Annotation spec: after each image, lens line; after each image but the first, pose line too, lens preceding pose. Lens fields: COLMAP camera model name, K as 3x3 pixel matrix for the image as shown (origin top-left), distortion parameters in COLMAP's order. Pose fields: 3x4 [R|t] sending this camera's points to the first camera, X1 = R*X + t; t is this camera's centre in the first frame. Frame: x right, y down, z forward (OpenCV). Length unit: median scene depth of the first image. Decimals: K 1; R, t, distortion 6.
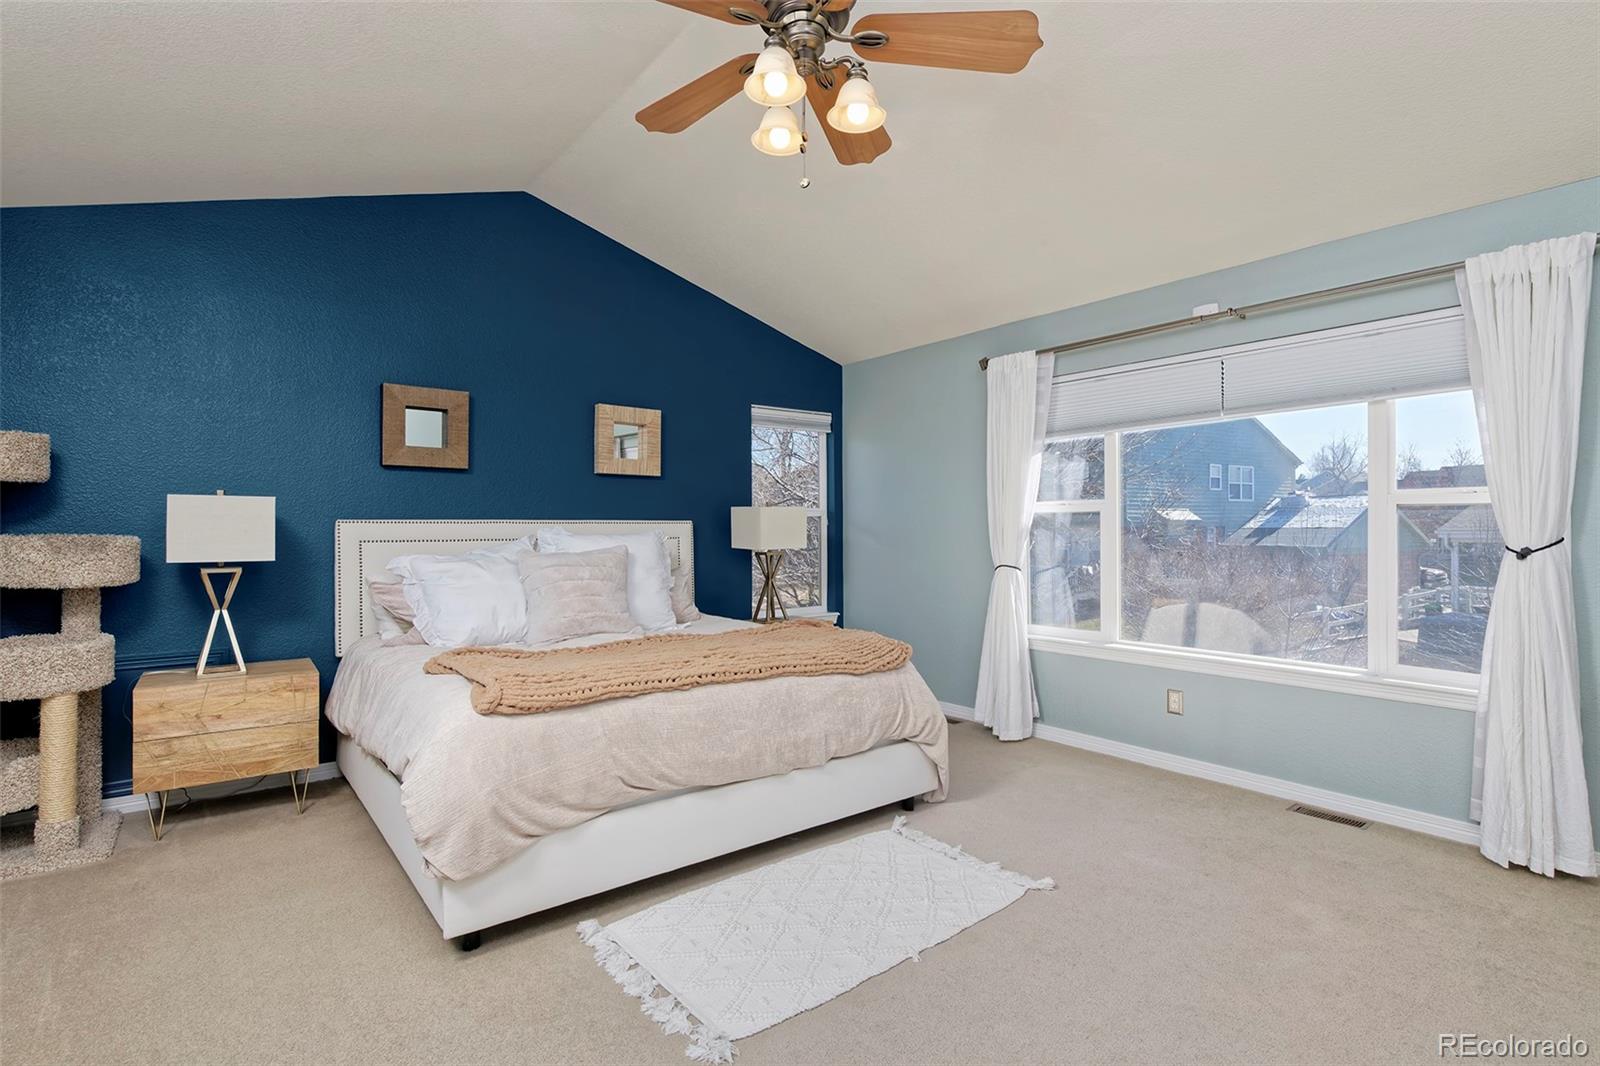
lens RADIAL K [[734.5, 0, 796.0], [0, 734.5, 541.9], [0, 0, 1]] dist [0.003833, 0.000327]
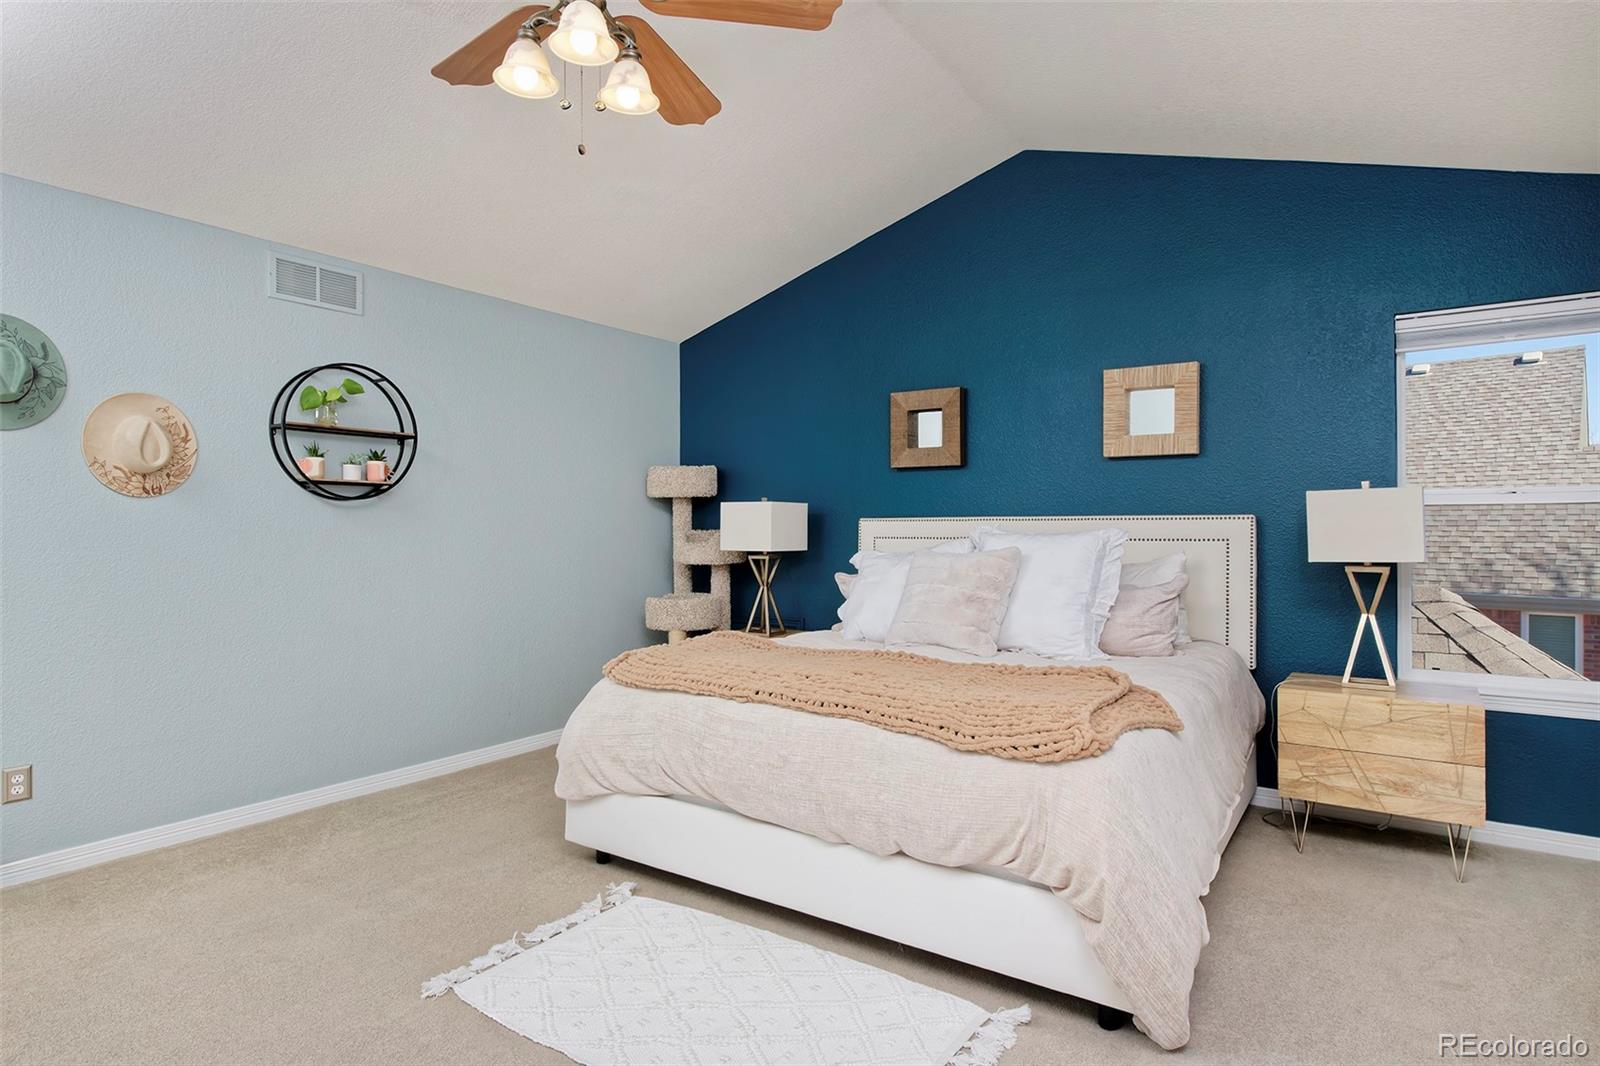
lens RADIAL K [[870.2, 0, 796.2], [0, 870.2, 516.2], [0, 0, 1]] dist [0.006016, -0.000698]
pose [[0.319510, -0.006713, -0.947559, 0.577289], [-0.018199, 0.999747, -0.013219, -0.013966], [0.947408, 0.021468, 0.319307, 0.439197]]
